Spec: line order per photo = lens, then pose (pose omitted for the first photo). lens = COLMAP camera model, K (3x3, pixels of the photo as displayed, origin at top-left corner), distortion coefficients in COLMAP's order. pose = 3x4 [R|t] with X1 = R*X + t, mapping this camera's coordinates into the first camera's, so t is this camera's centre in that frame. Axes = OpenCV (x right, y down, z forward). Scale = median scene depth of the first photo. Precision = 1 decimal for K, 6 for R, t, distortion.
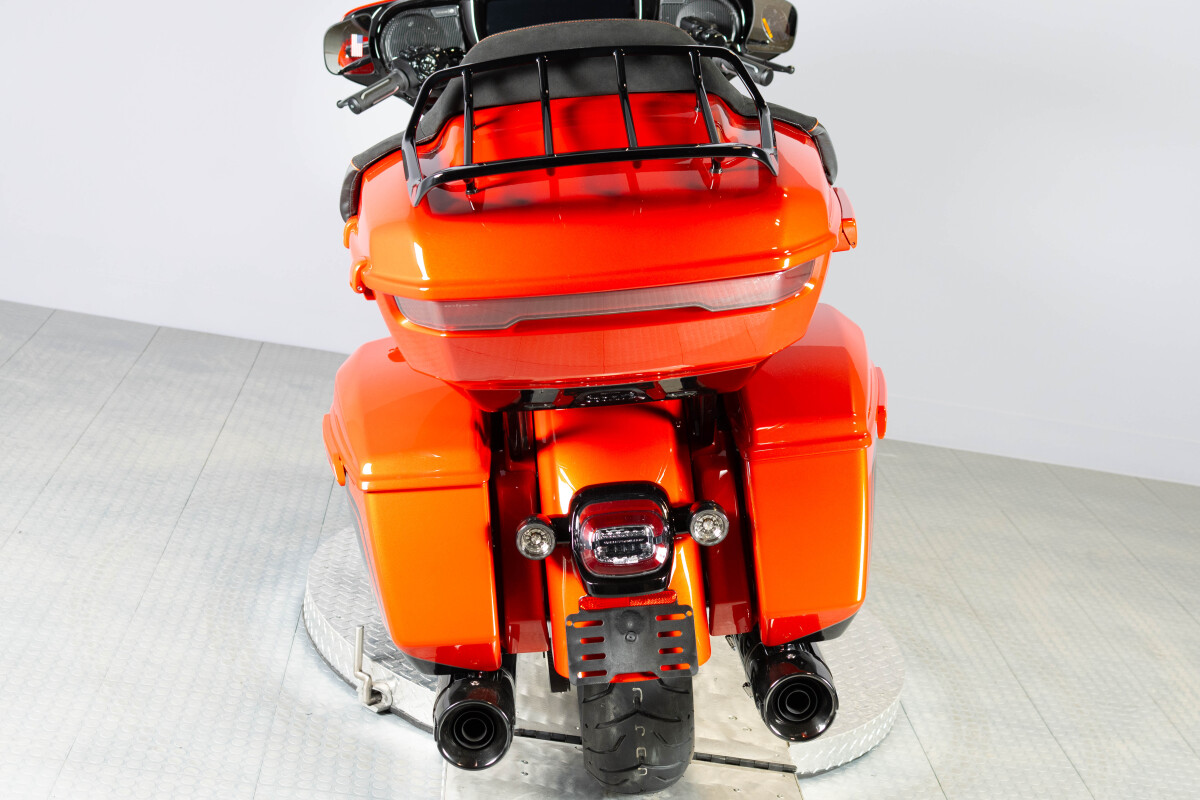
lens RADIAL K [[1813.6, 0, 613.5], [0, 1813.6, 399.7], [0, 0, 1]] dist [0.005076, 0.032440]
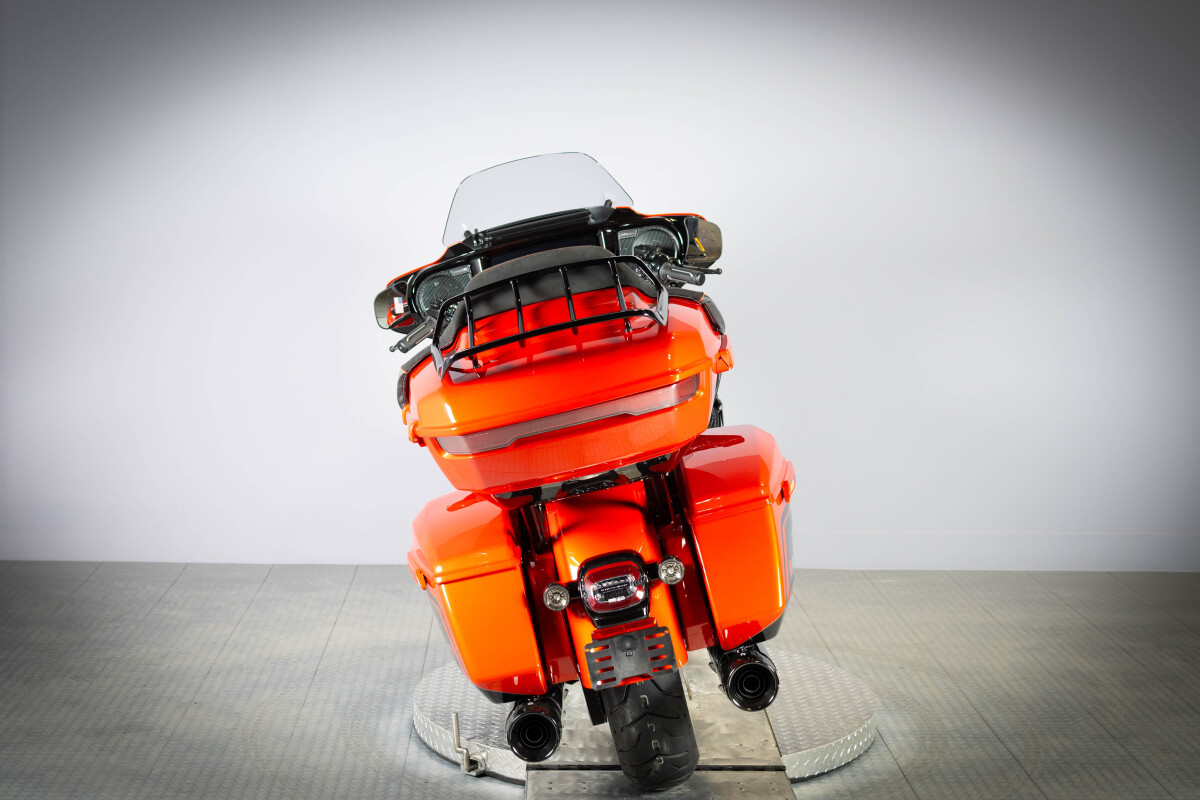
lens RADIAL K [[1836.2, 0, 597.1], [0, 1836.2, 395.2], [0, 0, 1]] dist [0.010357, 0.038808]
pose [[0.987136, -0.154053, -0.042773, 0.075209], [0.146298, 0.978259, -0.146992, 0.133681], [0.064488, 0.138843, 0.988212, -0.475142]]
